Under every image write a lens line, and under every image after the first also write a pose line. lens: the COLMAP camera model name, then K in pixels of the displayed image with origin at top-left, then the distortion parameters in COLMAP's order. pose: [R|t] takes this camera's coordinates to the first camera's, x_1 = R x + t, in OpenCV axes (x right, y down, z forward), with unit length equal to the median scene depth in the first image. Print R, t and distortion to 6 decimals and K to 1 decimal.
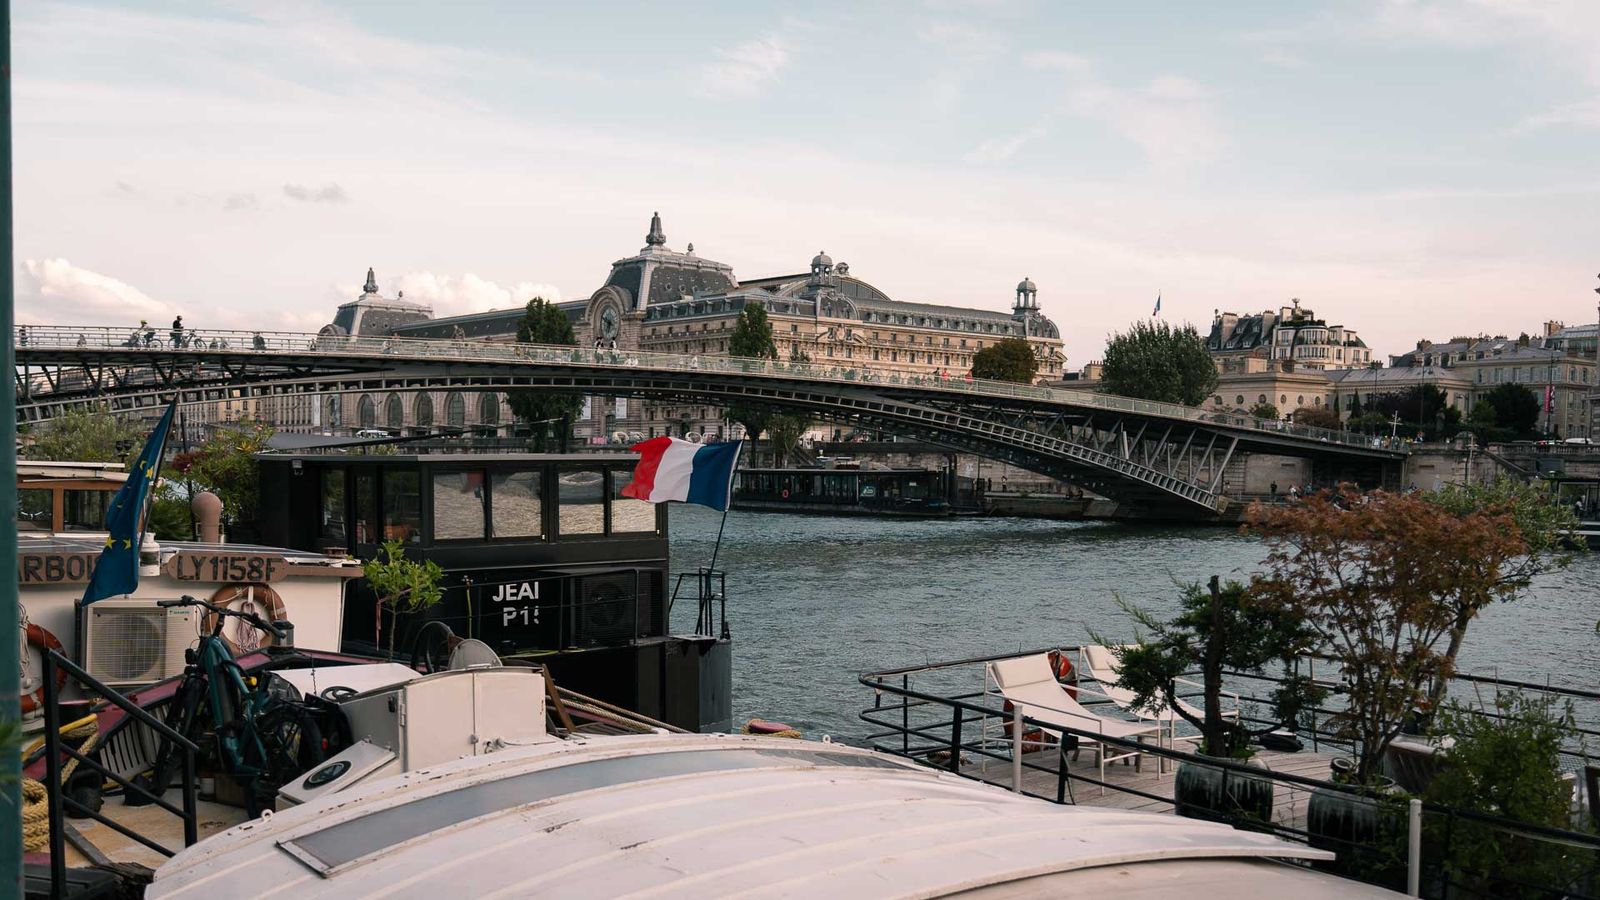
lens RADIAL K [[1743.5, 0, 800.0], [0, 1743.5, 450.0], [0, 0, 1]] dist [-0.012307, 0.003790]
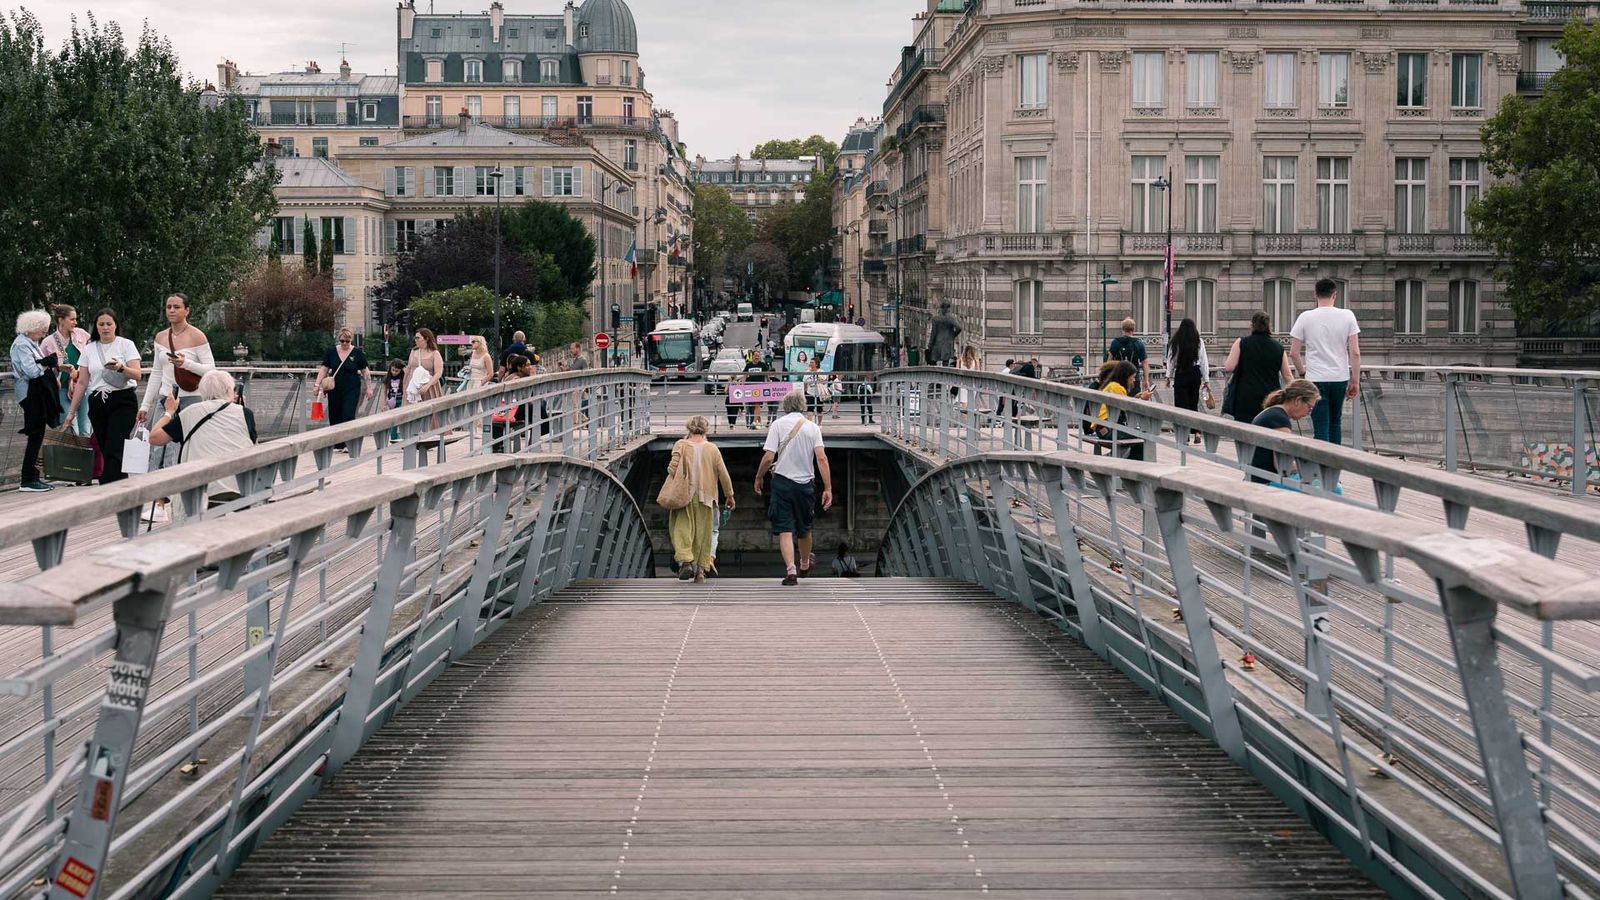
lens RADIAL K [[2329.1, 0, 801.9], [0, 2329.1, 385.0], [0, 0, 1]] dist [0.005363, -0.041580]
pose [[0.594400, -0.057694, 0.802097, -0.068052], [0.001930, 0.997523, 0.070320, -0.039686], [-0.804167, -0.040250, 0.593039, 0.674670]]
